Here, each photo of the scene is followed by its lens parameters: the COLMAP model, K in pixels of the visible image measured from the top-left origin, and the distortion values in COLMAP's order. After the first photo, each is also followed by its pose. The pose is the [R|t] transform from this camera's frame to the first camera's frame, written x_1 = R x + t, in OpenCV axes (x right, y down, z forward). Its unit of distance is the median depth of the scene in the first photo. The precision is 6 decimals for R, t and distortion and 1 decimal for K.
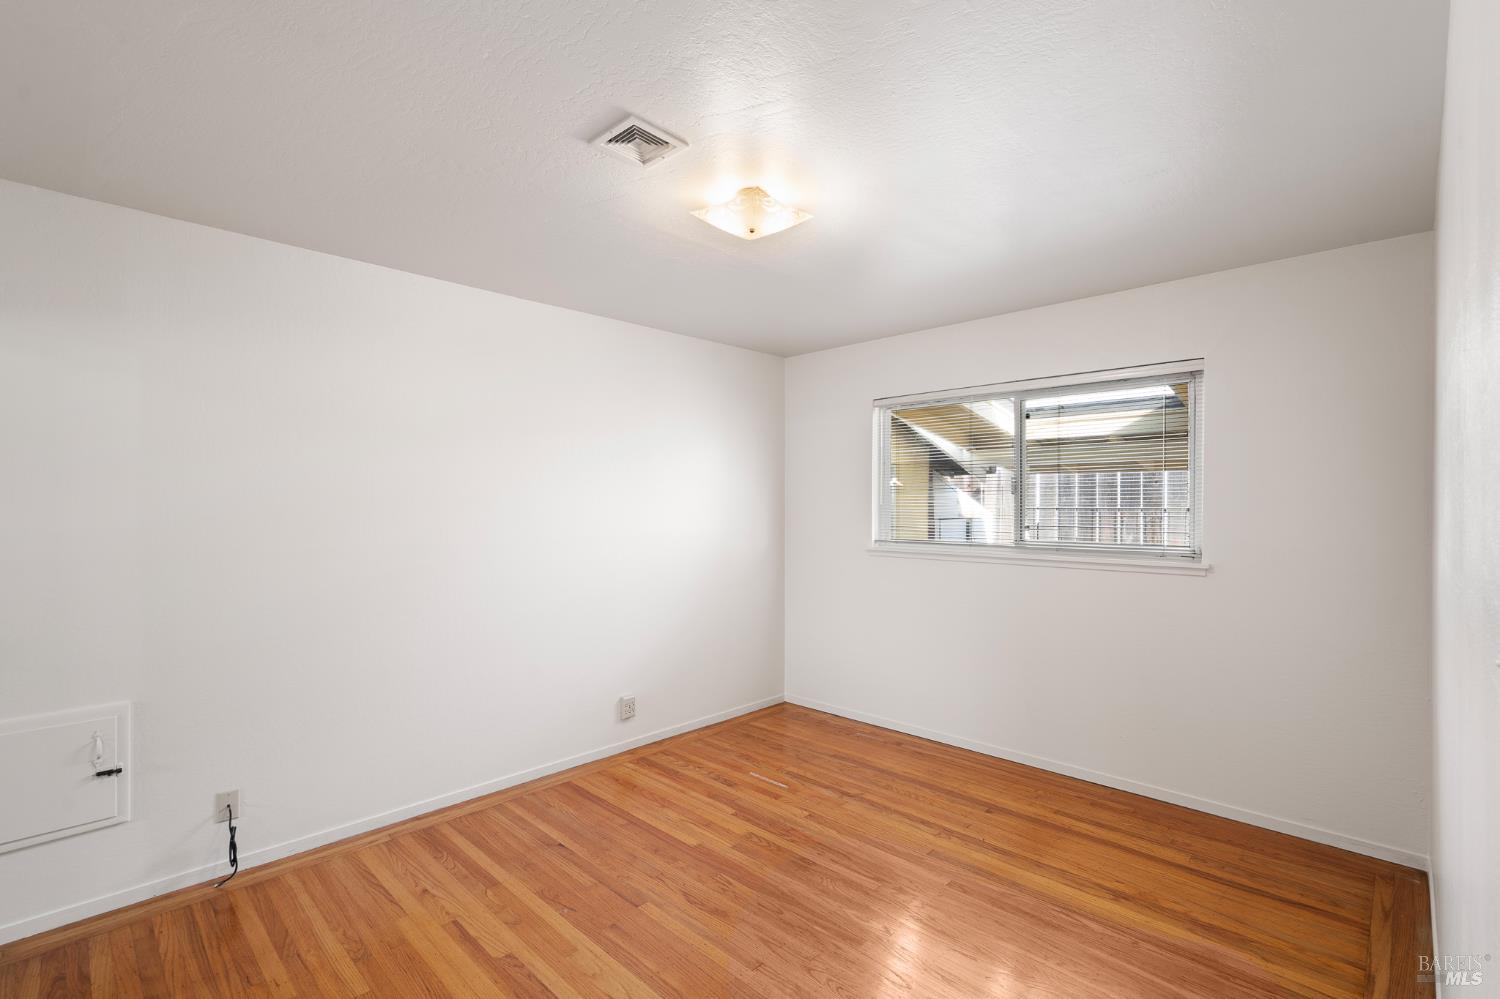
lens RADIAL K [[690.3, 0, 750.7], [0, 690.3, 502.1], [0, 0, 1]] dist [-0.005096, -0.000633]
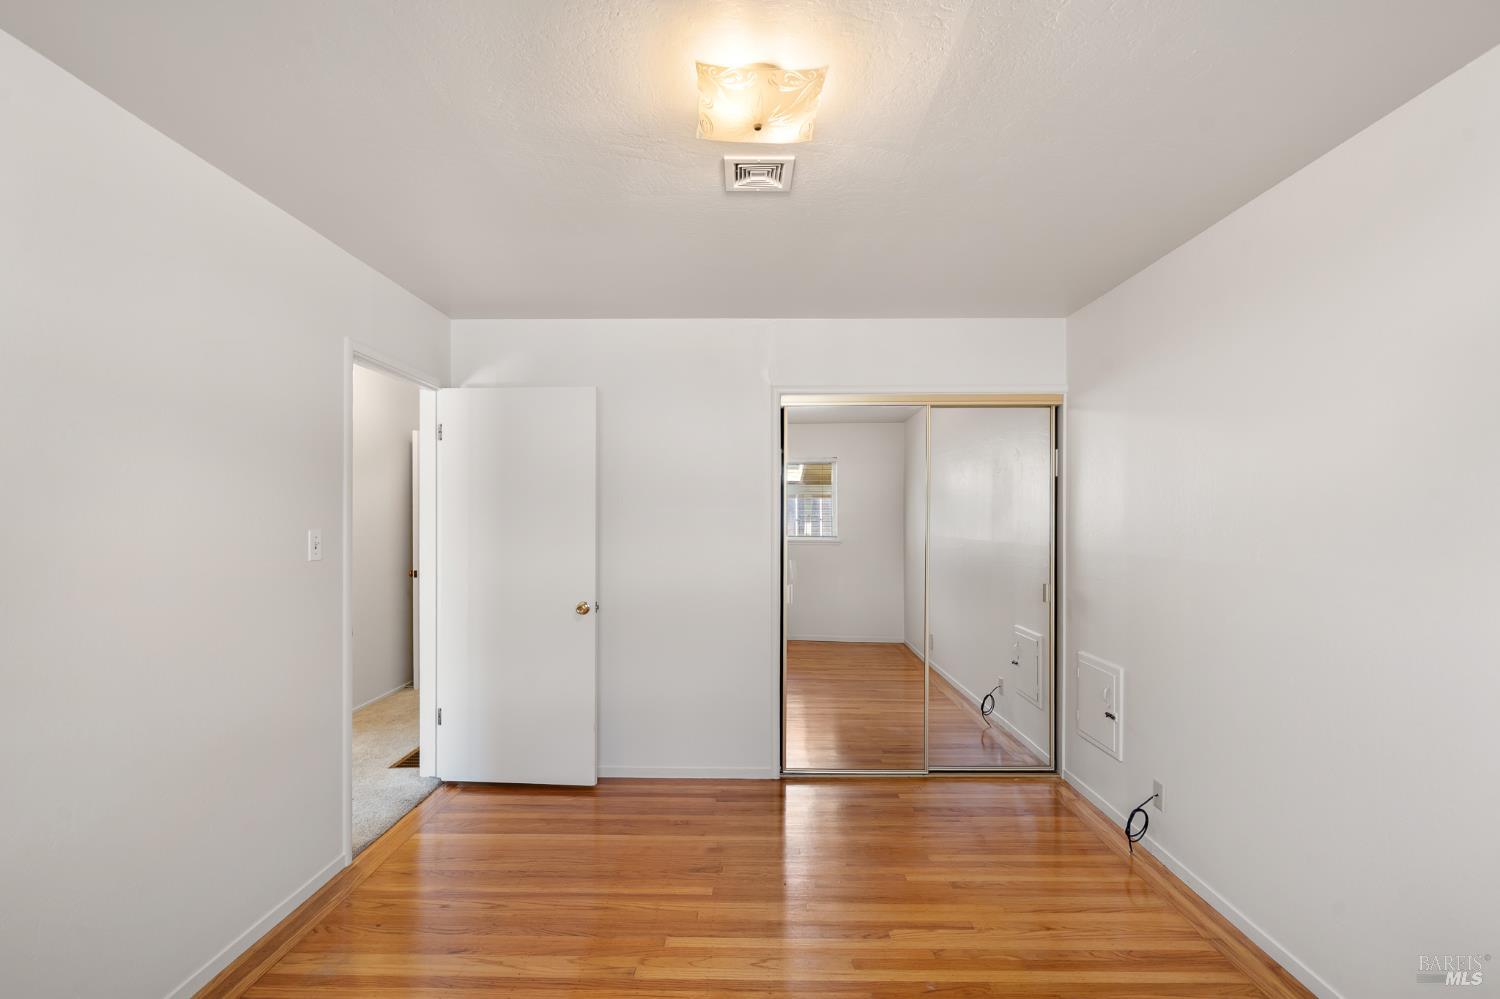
lens RADIAL K [[690.3, 0, 752.0], [0, 690.3, 506.6], [0, 0, 1]] dist [-0.005096, -0.000633]
pose [[-0.721871, -0.005602, -0.692005, 0.456693], [-0.000061, 0.999968, -0.008032, -0.001143], [0.692028, -0.005756, -0.721848, 1.367853]]
